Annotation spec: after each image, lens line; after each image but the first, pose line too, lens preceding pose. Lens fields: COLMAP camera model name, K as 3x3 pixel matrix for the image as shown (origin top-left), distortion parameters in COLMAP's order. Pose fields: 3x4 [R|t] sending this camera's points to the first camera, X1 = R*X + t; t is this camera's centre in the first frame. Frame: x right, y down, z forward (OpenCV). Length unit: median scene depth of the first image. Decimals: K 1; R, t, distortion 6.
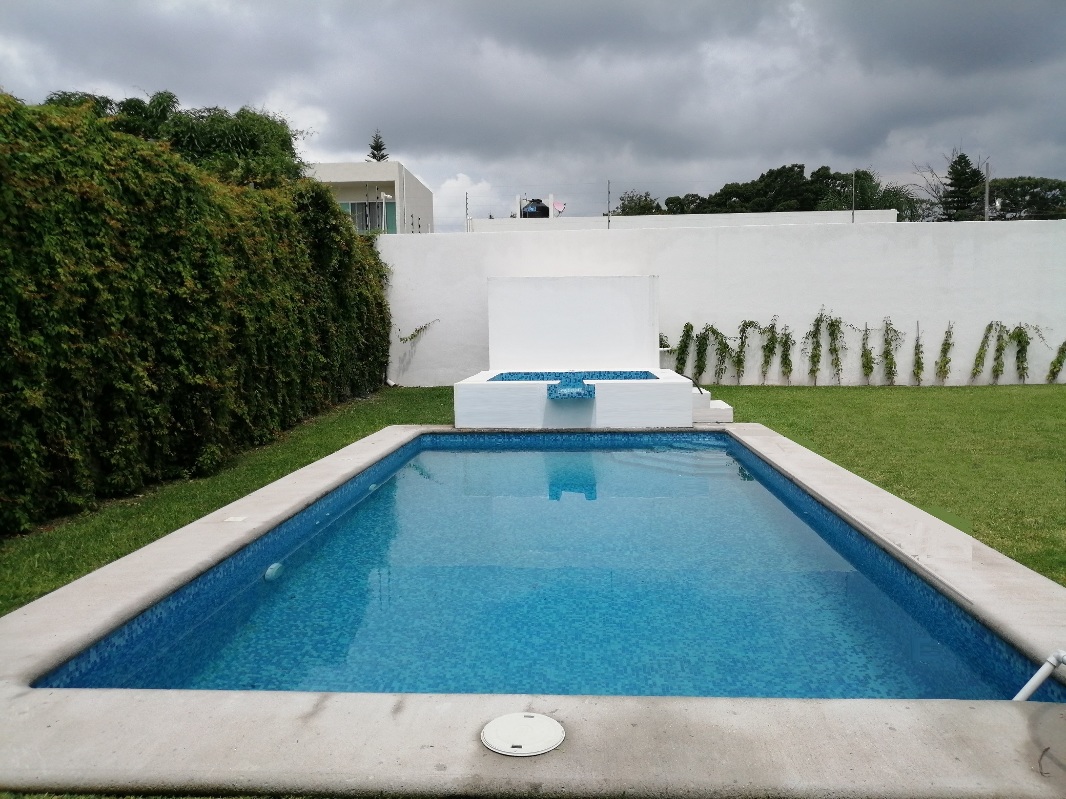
lens RADIAL K [[855.1, 0, 533.0], [0, 855.1, 399.1], [0, 0, 1]] dist [-0.000404, -0.002120]
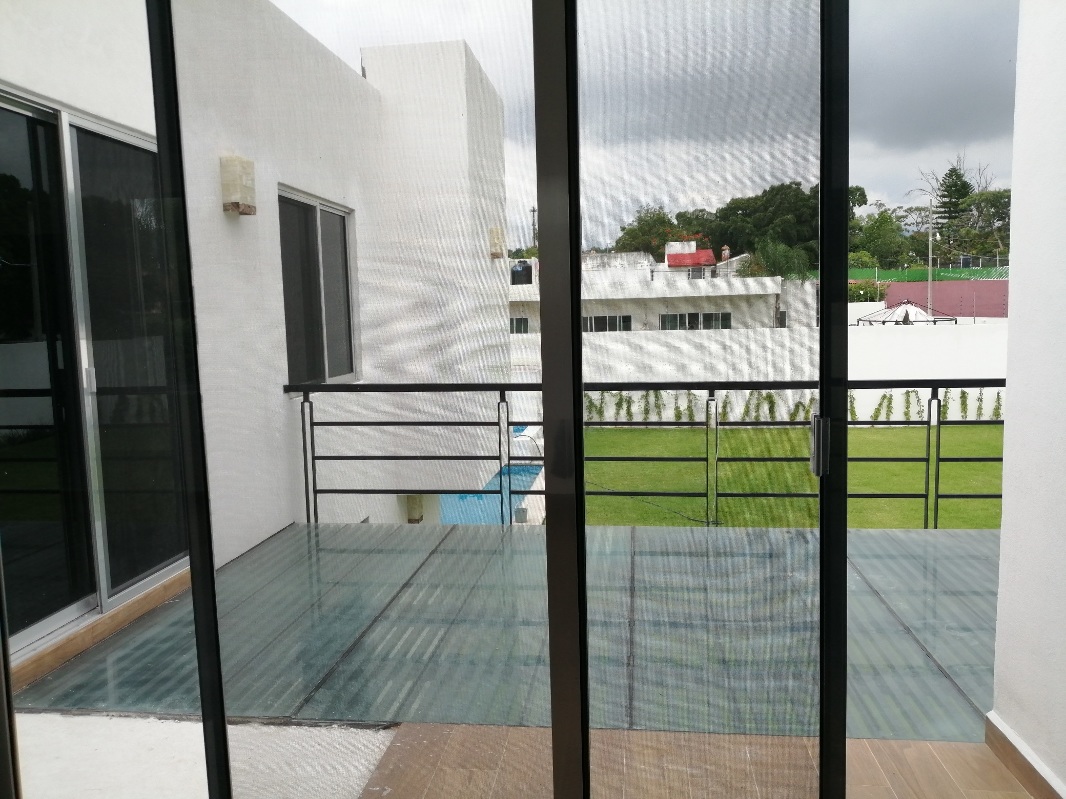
lens RADIAL K [[855.1, 0, 532.3], [0, 855.1, 402.0], [0, 0, 1]] dist [-0.000404, -0.002120]
pose [[0.998262, -0.000626, -0.058922, 0.037043], [0.002024, 0.999718, 0.023665, -0.018848], [0.058890, -0.023743, 0.997982, -0.121383]]
